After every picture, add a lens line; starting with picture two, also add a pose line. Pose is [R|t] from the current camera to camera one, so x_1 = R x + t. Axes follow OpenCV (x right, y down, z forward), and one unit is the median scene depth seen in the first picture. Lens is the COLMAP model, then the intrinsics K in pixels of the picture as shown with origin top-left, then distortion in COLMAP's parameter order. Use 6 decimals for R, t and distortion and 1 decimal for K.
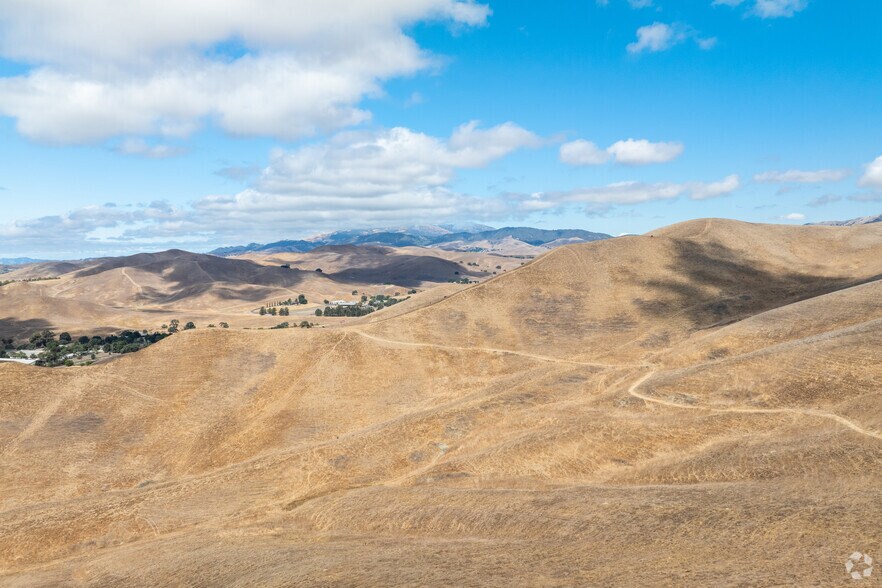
lens RADIAL K [[621.0, 0, 441.4], [0, 621.0, 322.4], [0, 0, 1]] dist [-0.030297, -0.006913]
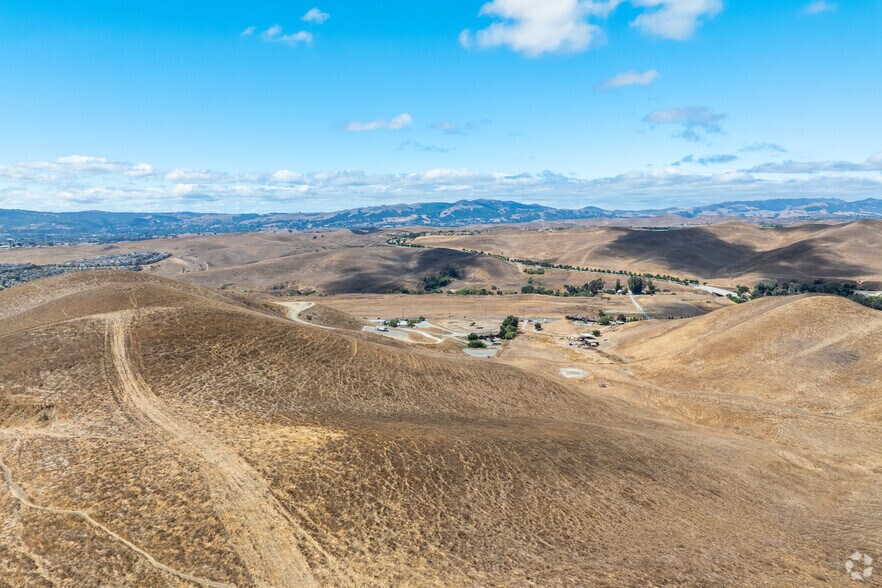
lens RADIAL K [[619.2, 0, 439.7], [0, 619.2, 252.8], [0, 0, 1]] dist [-0.033838, -0.004683]
pose [[0.091578, 0.077908, -0.992746, 0.387727], [-0.101422, 0.992480, 0.068531, -0.022067], [0.990620, 0.094410, 0.098791, 0.124927]]
